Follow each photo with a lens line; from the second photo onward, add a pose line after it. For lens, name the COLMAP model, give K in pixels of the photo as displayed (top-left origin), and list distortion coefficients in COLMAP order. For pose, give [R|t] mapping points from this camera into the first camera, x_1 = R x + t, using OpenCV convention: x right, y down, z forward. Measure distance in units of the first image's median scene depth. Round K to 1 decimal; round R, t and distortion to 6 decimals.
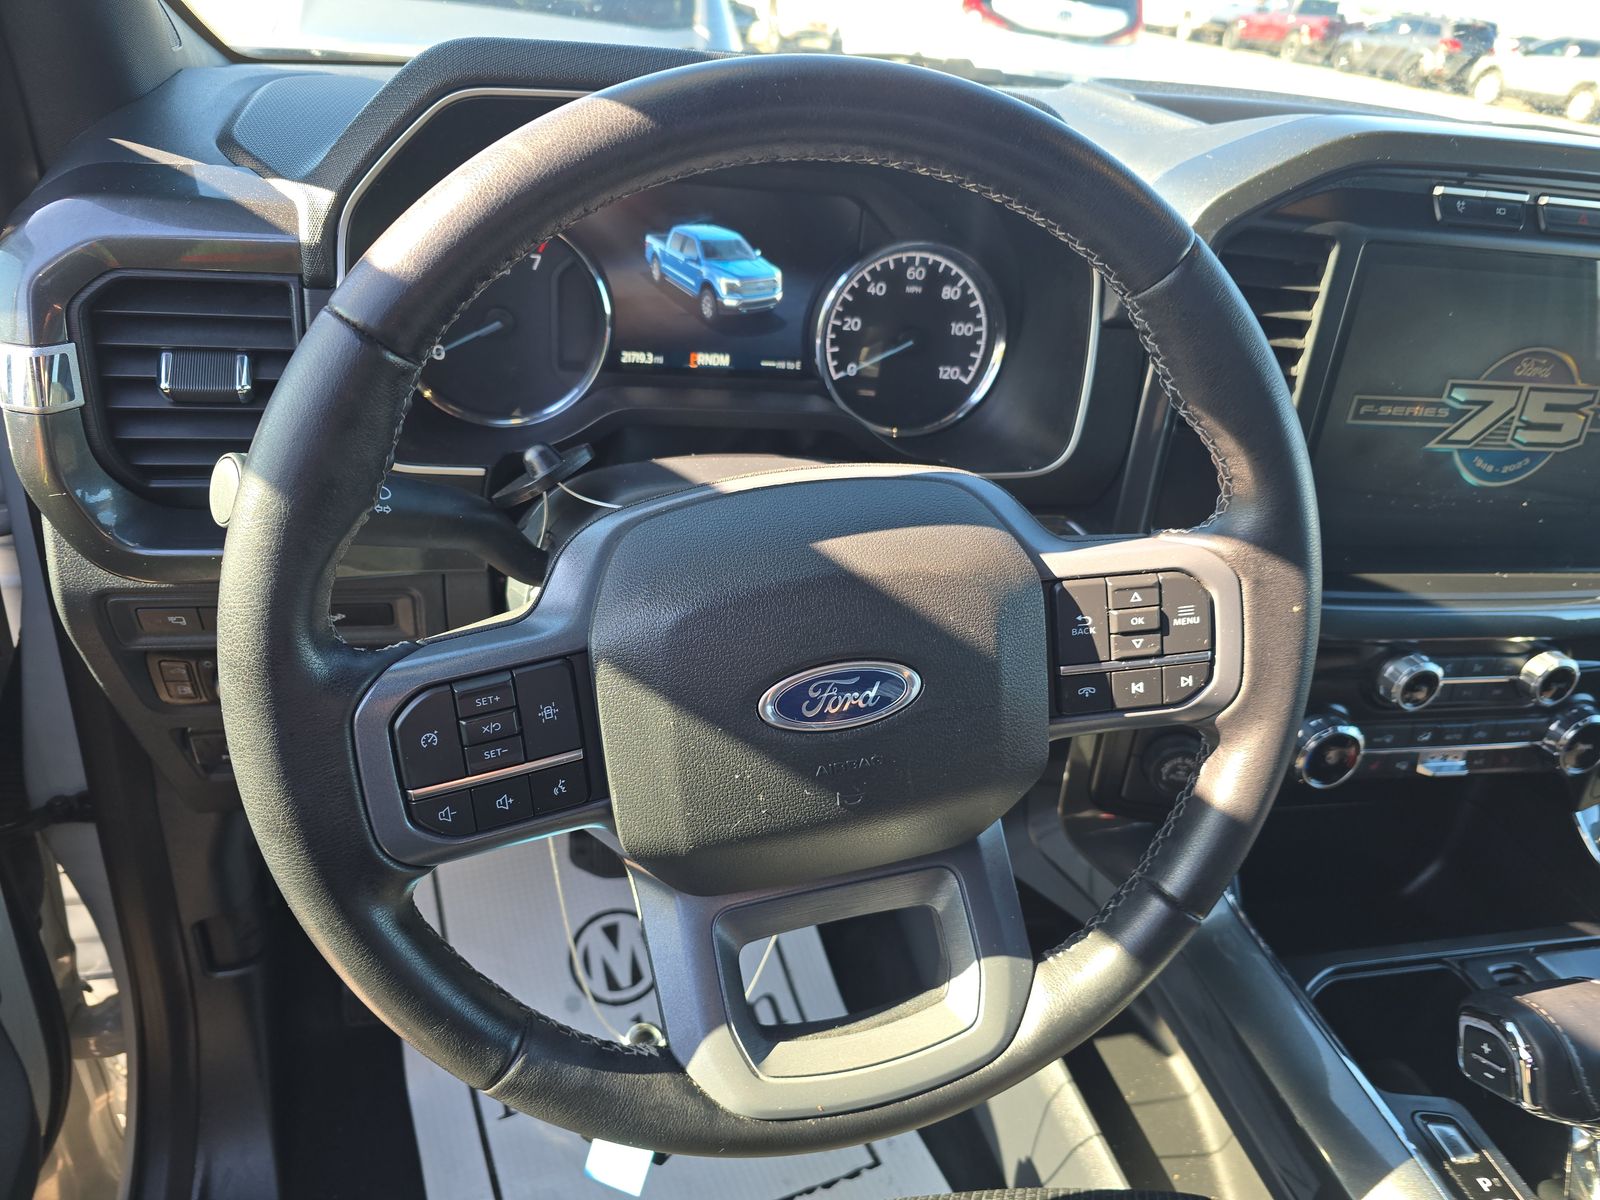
lens RADIAL K [[1121.1, 0, 800.0], [0, 1121.1, 600.0], [0, 0, 1]] dist [0.051787, -0.060399]
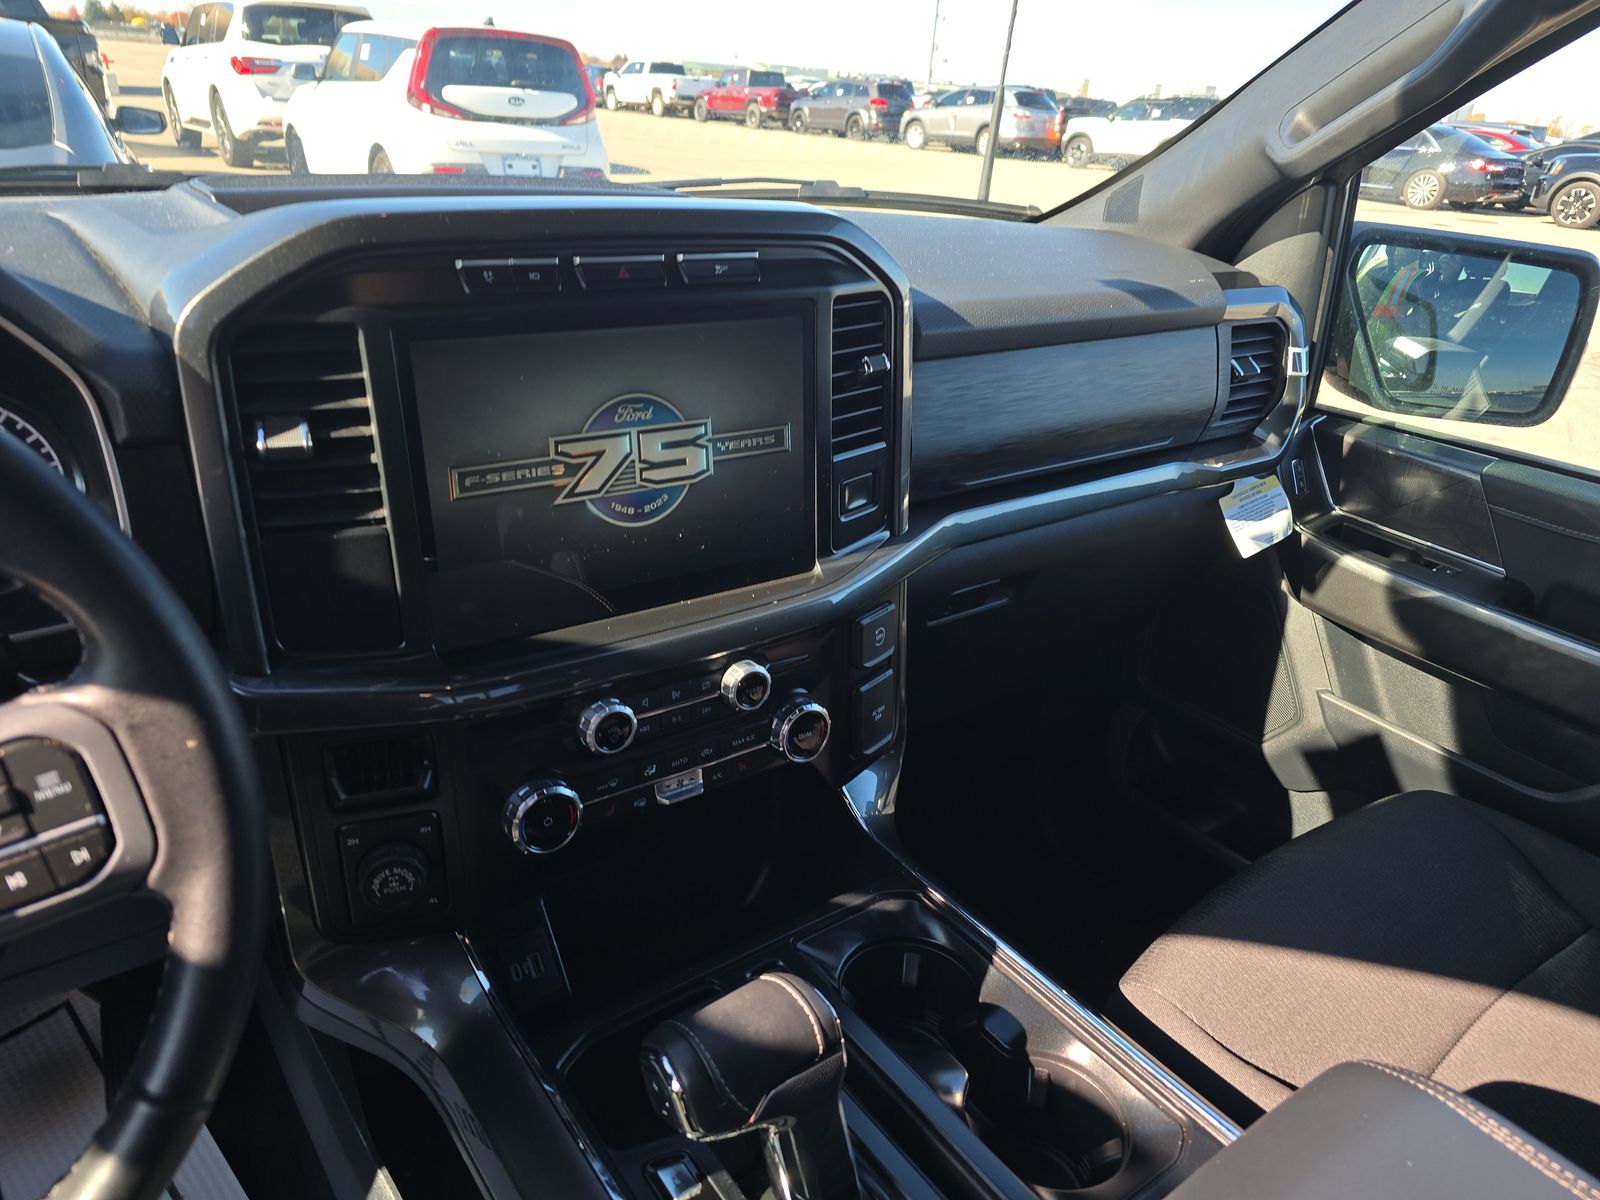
lens RADIAL K [[1086.0, 0, 821.2], [0, 1086.0, 601.9], [0, 0, 1]] dist [0.058281, -0.053294]
pose [[0.913899, -0.221134, 0.340423, 0.400909], [0.236824, 0.971541, -0.004677, 0.013381], [-0.329700, 0.084894, 0.940261, -0.007188]]
